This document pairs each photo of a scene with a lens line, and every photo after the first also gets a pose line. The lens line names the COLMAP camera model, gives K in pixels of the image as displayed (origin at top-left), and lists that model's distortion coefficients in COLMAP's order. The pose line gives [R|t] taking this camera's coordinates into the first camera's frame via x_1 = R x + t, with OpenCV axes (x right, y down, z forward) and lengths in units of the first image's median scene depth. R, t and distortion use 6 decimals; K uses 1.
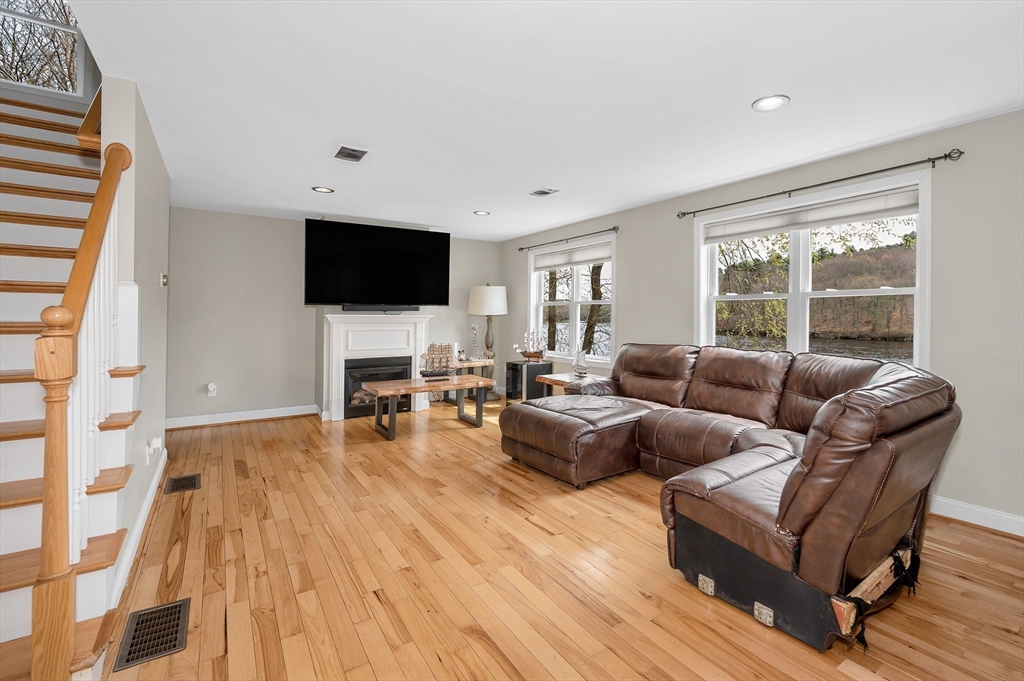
lens RADIAL K [[460.3, 0, 555.7], [0, 460.3, 317.1], [0, 0, 1]] dist [-0.004069, -0.001769]
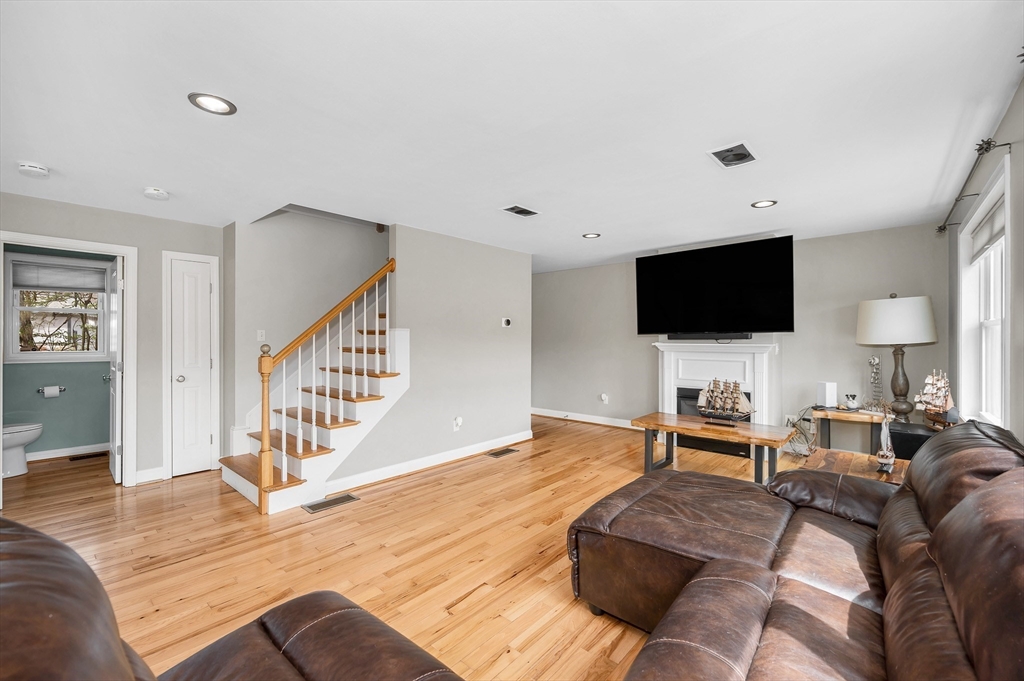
lens RADIAL K [[421.1, 0, 516.1], [0, 421.1, 343.7], [0, 0, 1]] dist [-0.004044, -0.000641]
pose [[0.225013, 0.007639, -0.974326, 0.550410], [0.004163, 0.999953, 0.008801, -0.021118], [0.974347, -0.006036, 0.224970, 0.662578]]
